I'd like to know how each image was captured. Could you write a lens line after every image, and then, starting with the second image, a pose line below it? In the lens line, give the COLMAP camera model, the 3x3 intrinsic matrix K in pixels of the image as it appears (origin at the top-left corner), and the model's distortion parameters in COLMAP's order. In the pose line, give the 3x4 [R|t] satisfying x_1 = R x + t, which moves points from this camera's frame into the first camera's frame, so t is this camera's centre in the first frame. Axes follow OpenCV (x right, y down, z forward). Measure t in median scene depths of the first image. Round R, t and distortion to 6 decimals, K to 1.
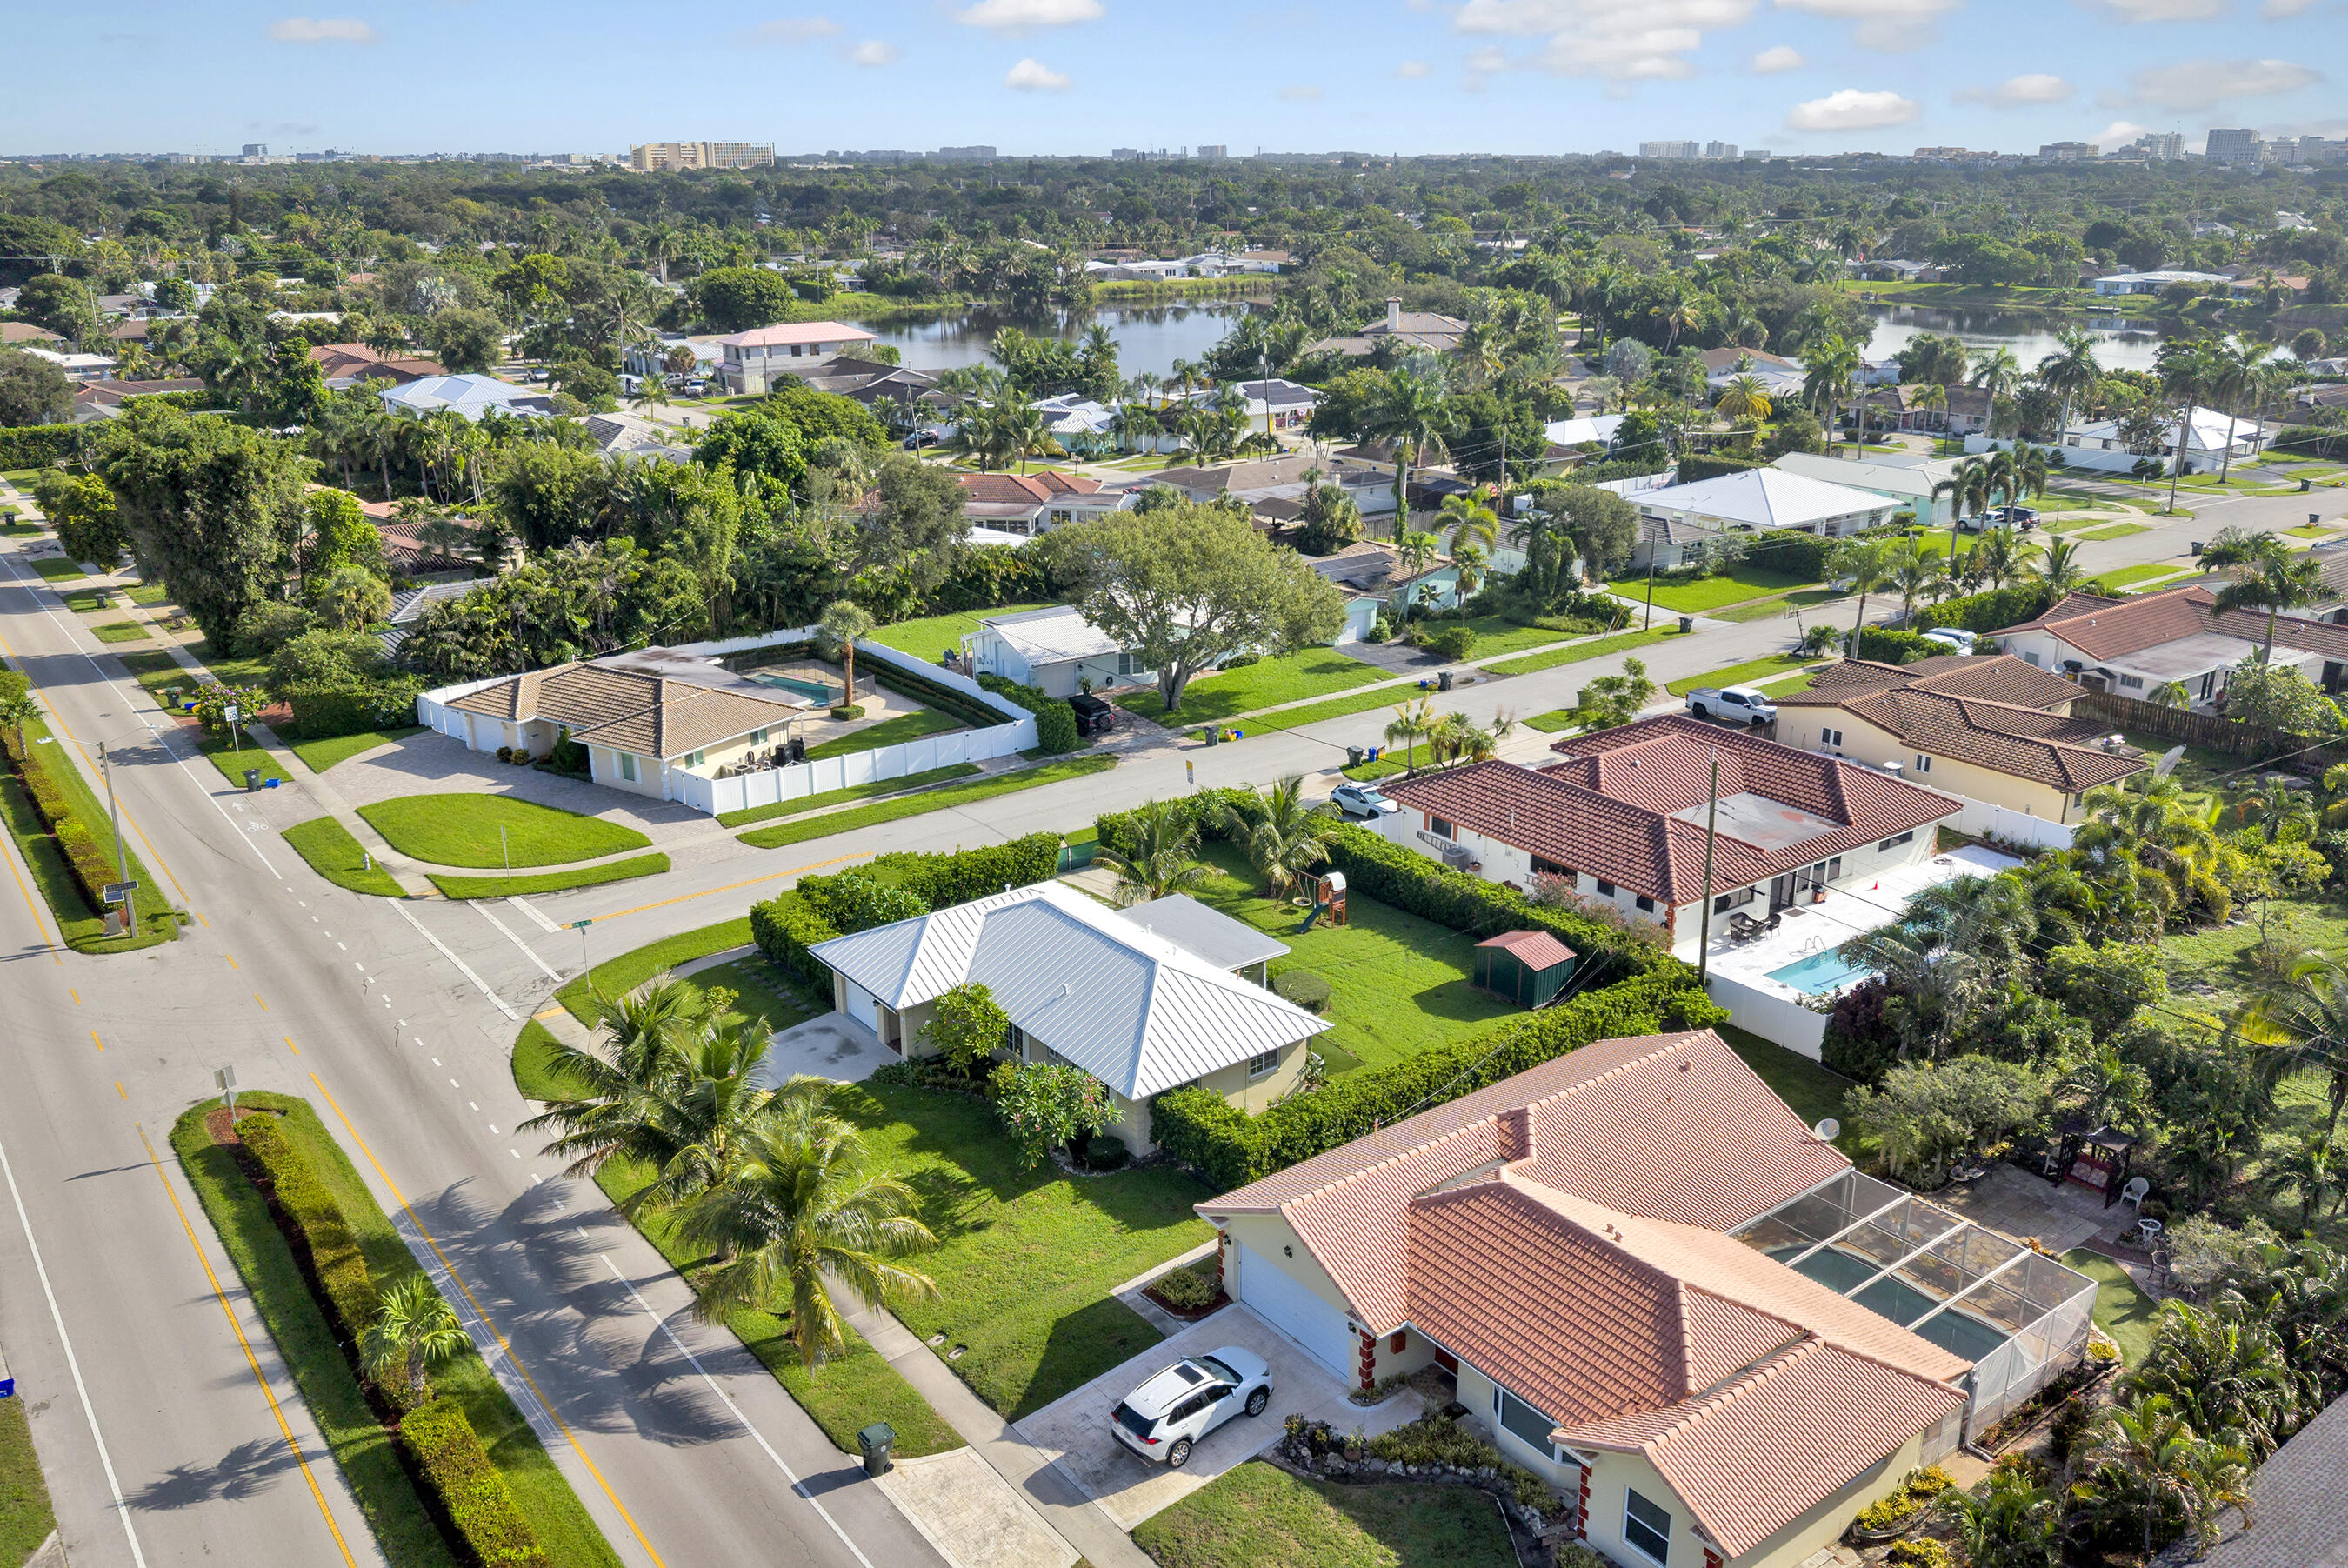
lens RADIAL K [[1878.2, 0, 1181.4], [0, 1878.2, 775.8], [0, 0, 1]] dist [0.102893, -0.162232]
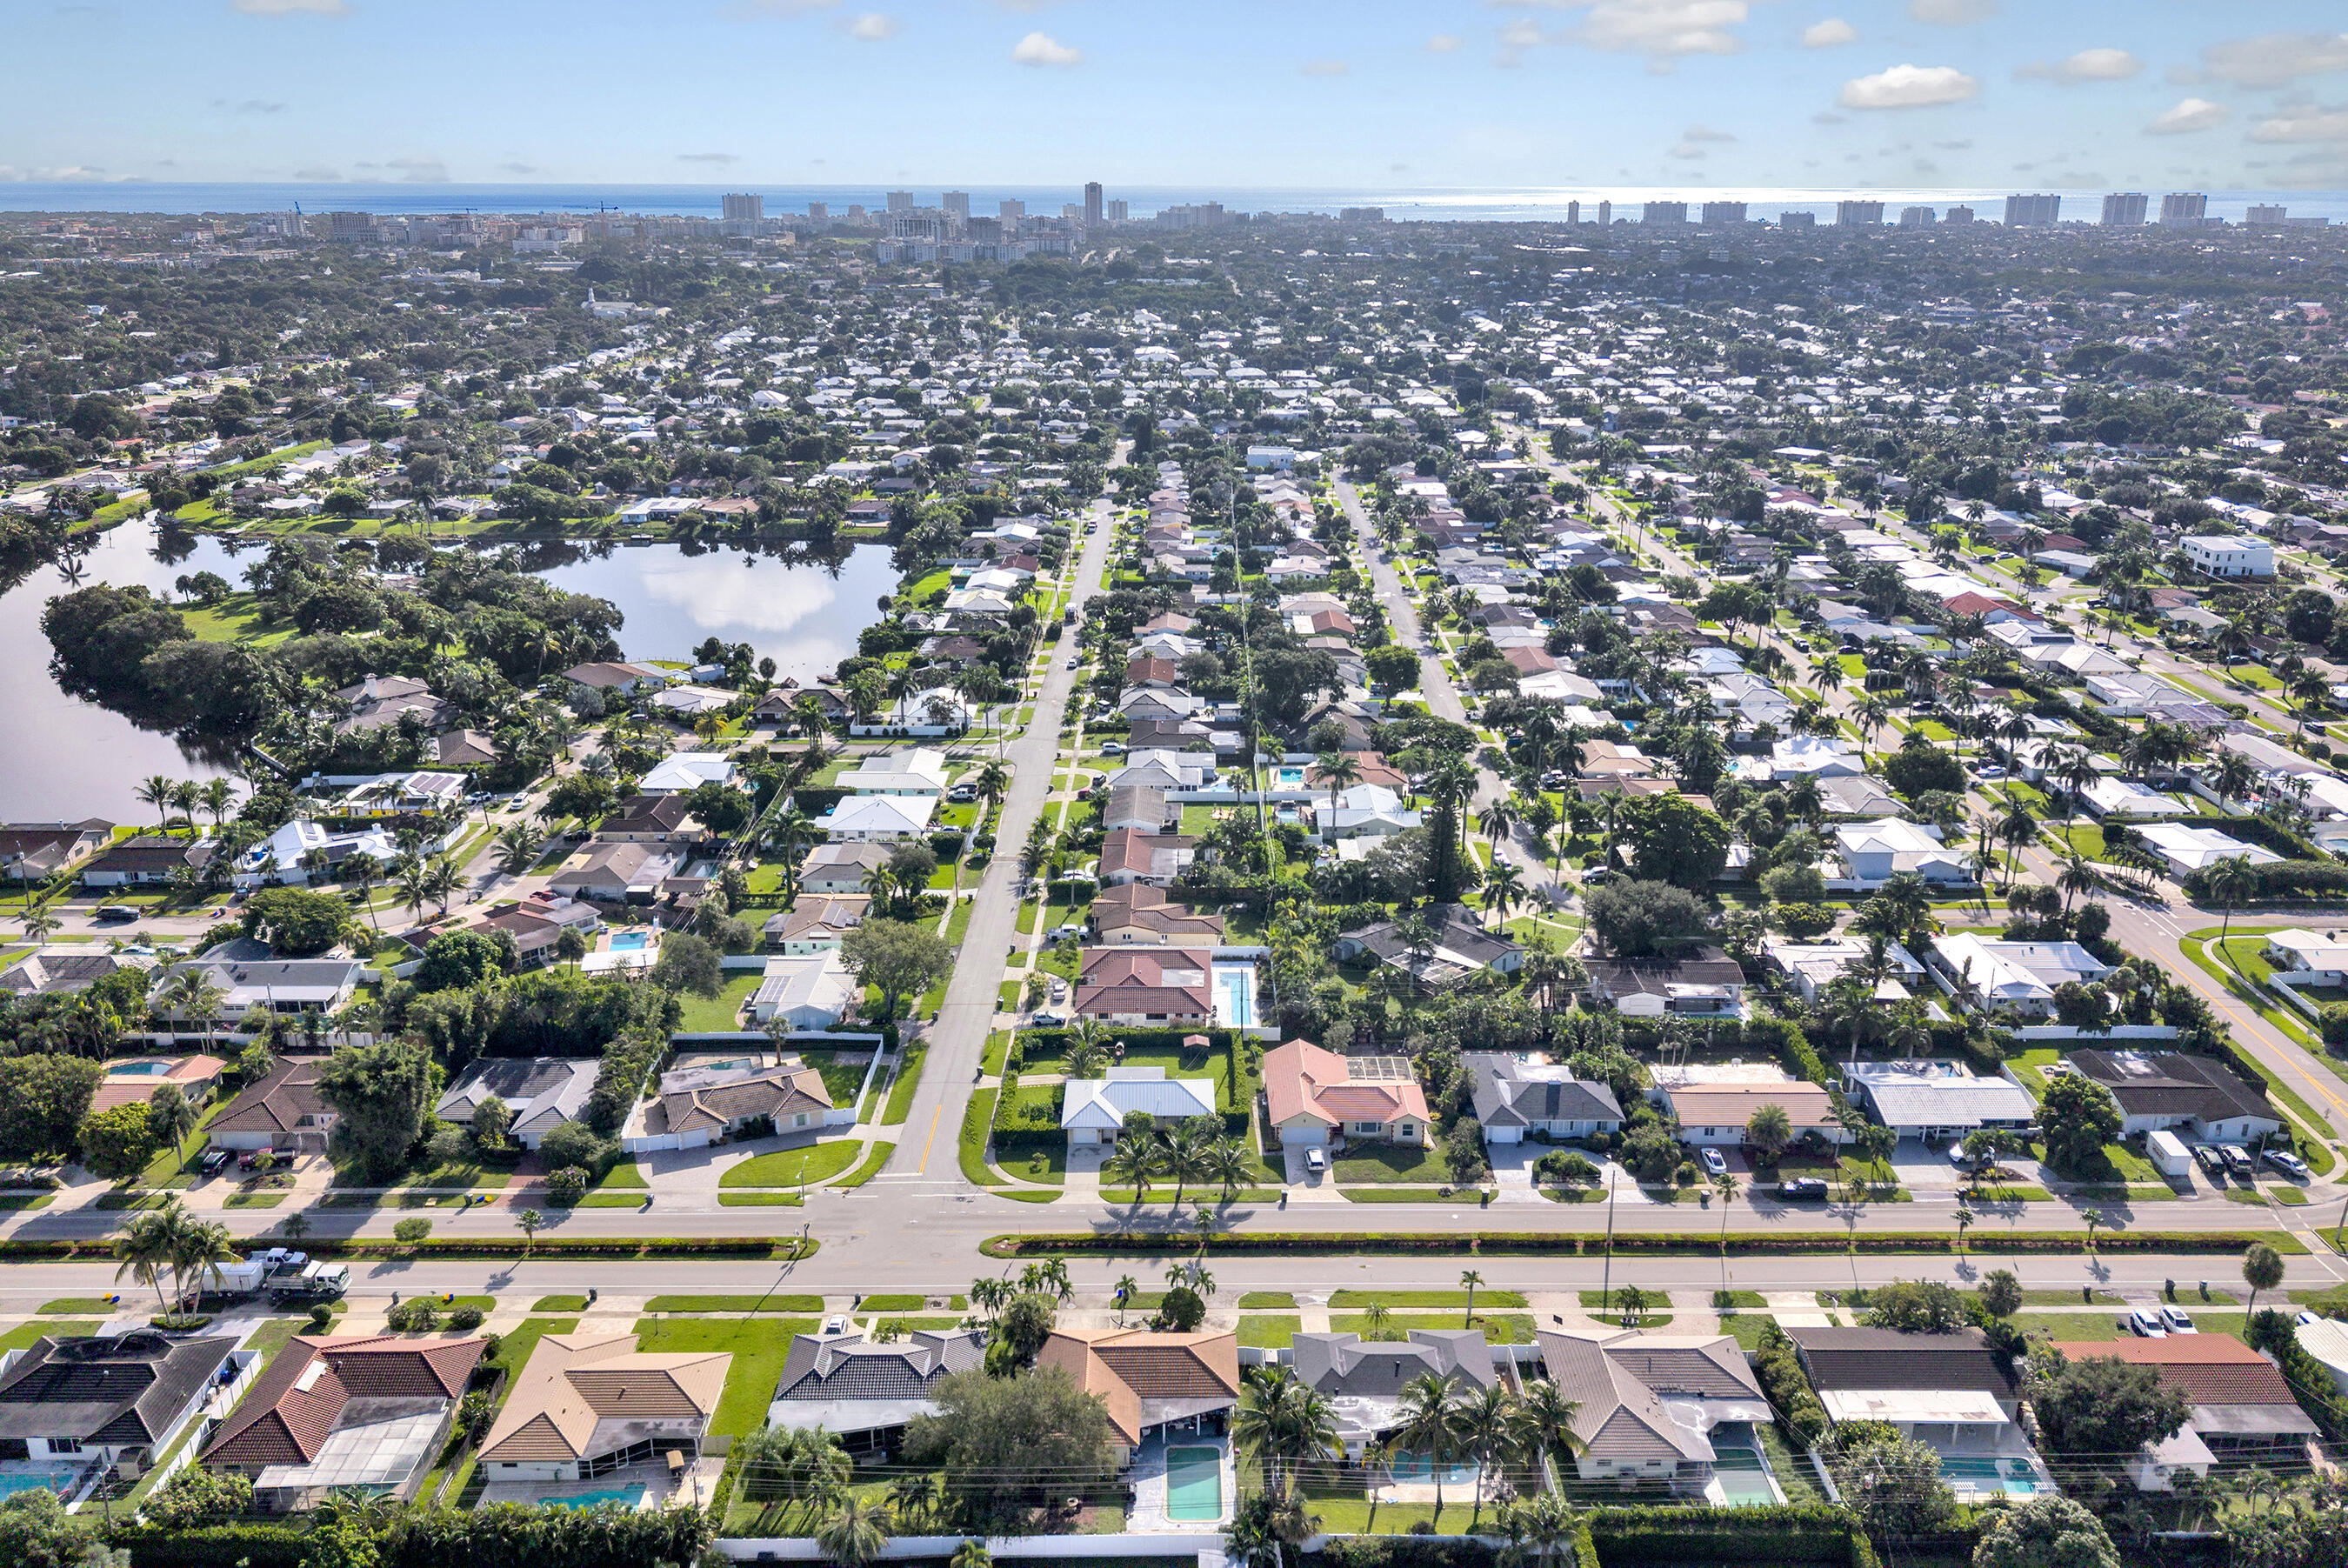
lens RADIAL K [[1878.2, 0, 1181.4], [0, 1878.2, 775.8], [0, 0, 1]] dist [0.102893, -0.162232]
pose [[0.602541, -0.242777, 0.760266, -1.537956], [0.249511, 0.962161, 0.109501, -0.499915], [-0.758082, 0.123716, 0.640317, -0.767462]]
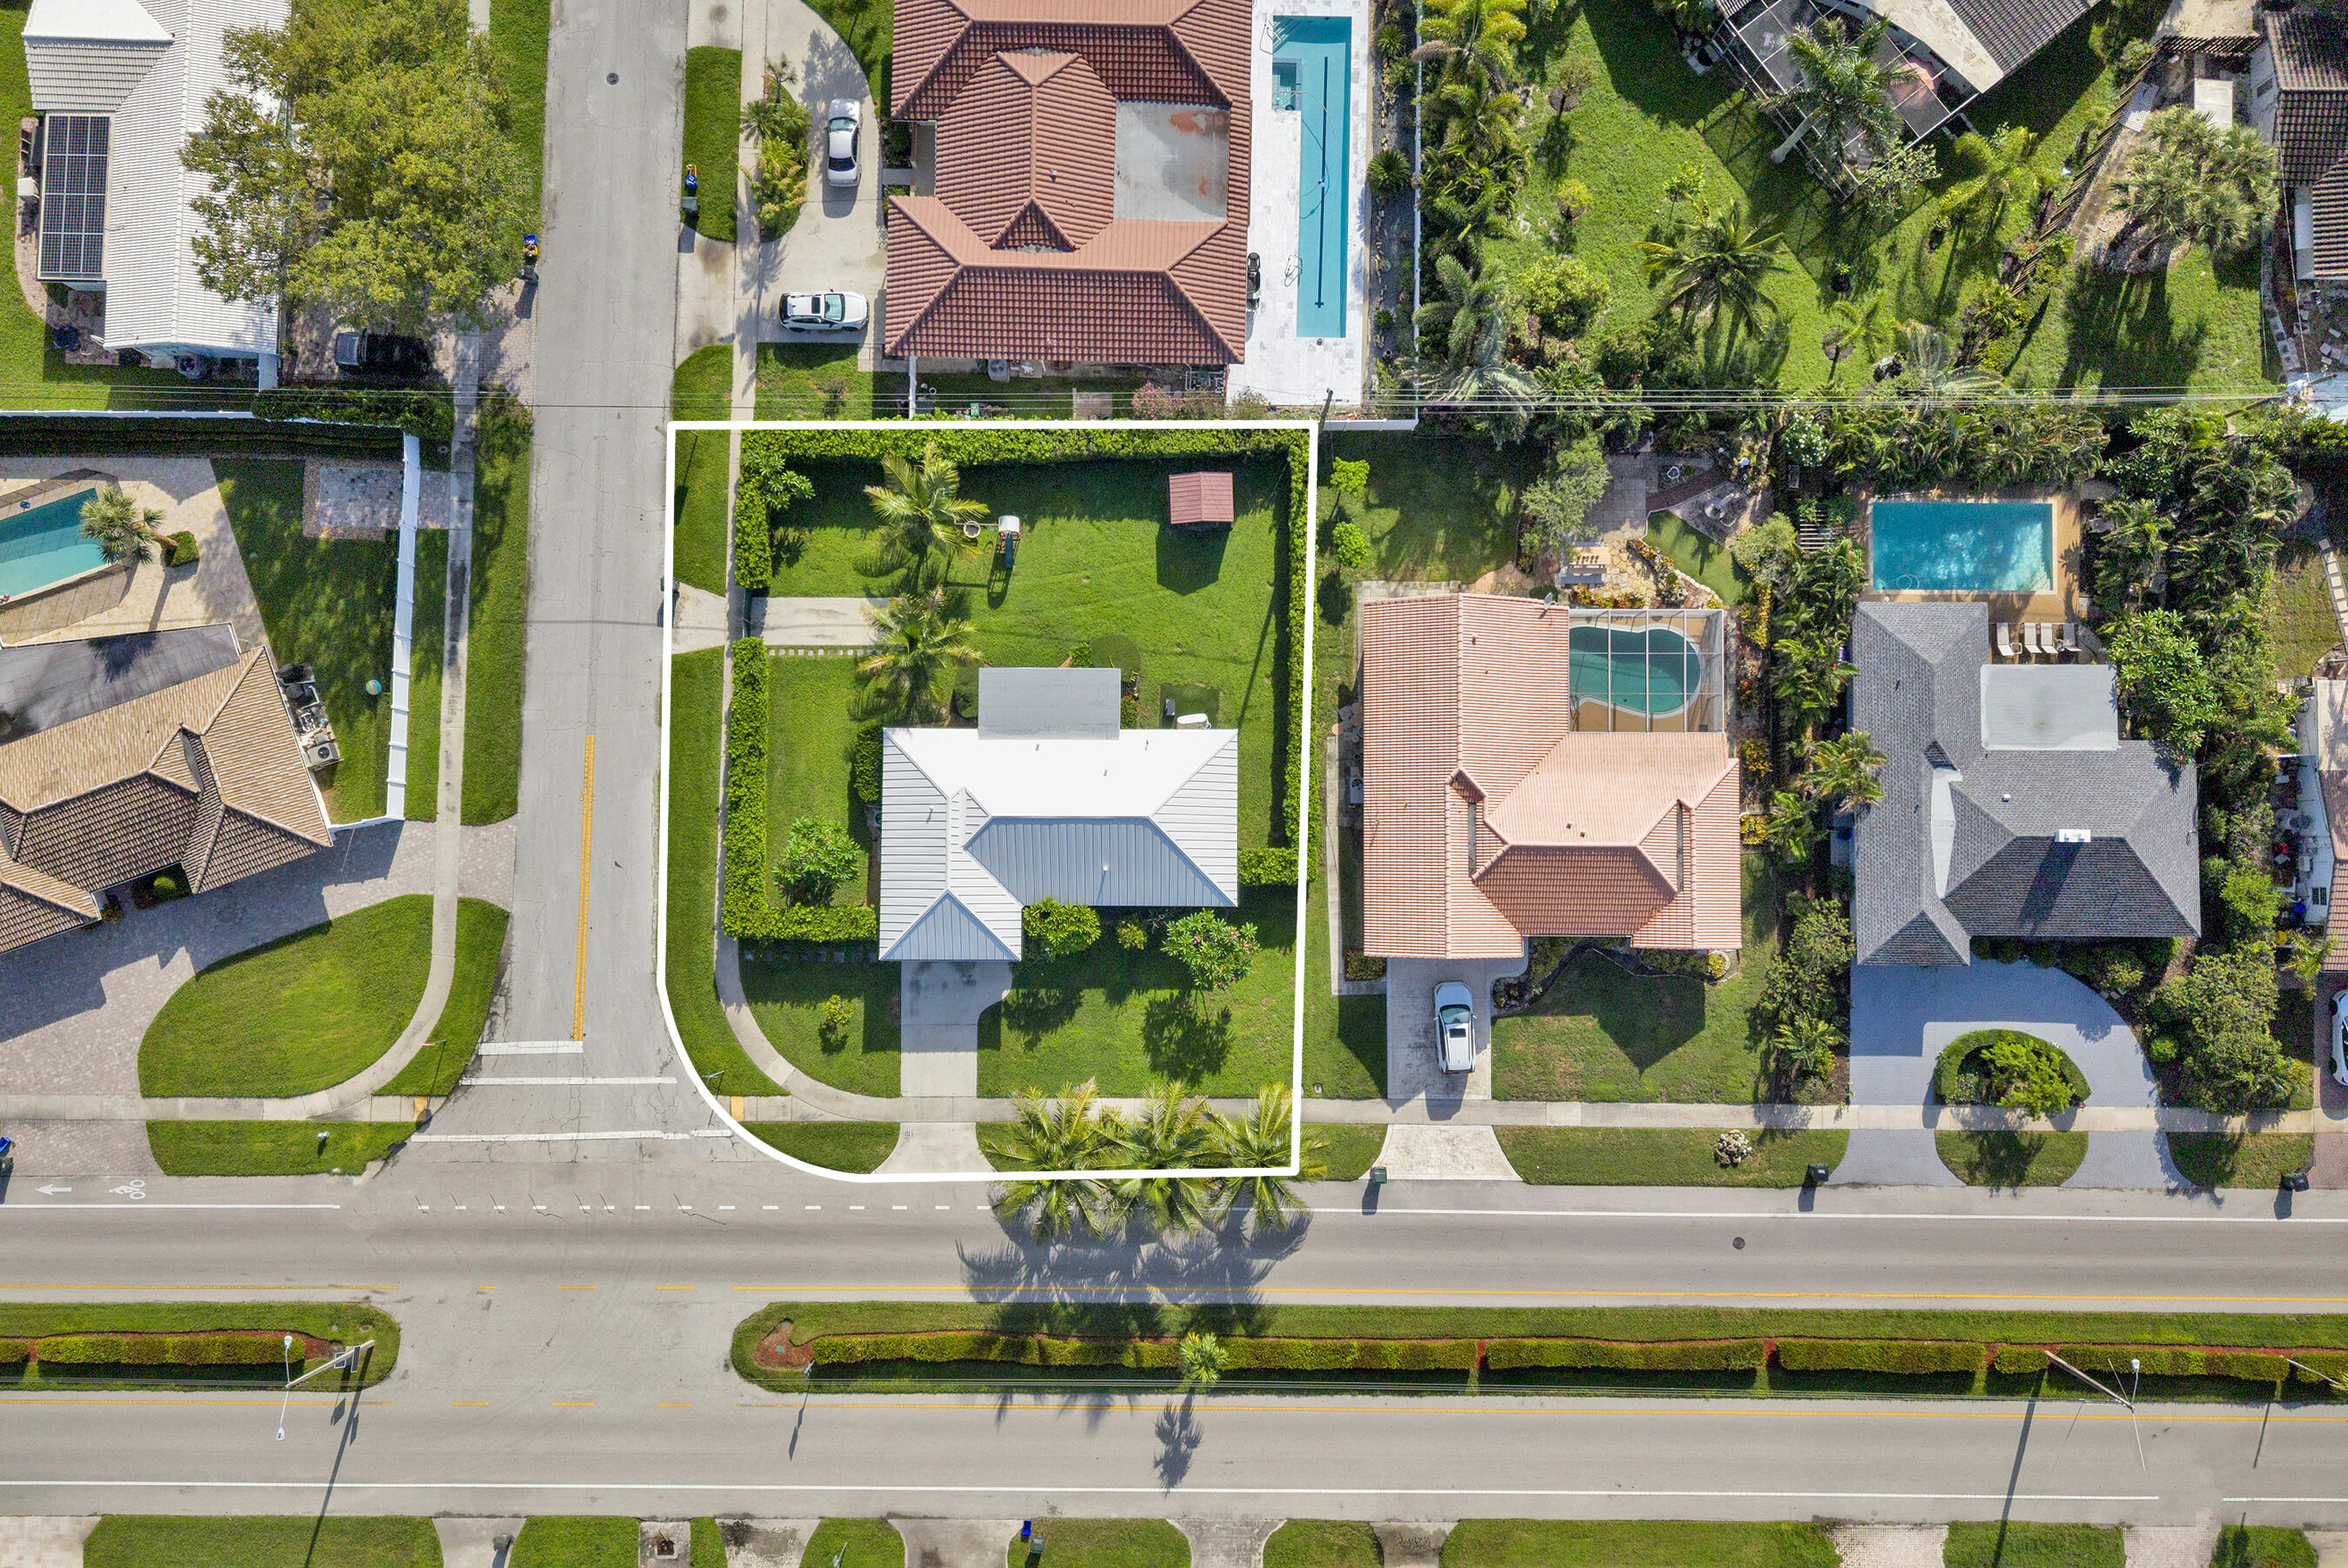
lens RADIAL K [[1878.2, 0, 1181.4], [0, 1878.2, 775.8], [0, 0, 1]] dist [0.102893, -0.162232]
pose [[0.611875, -0.789579, 0.046634, -0.024235], [0.238858, 0.240664, 0.940759, -0.762919], [-0.754027, -0.564488, 0.335853, 0.345516]]
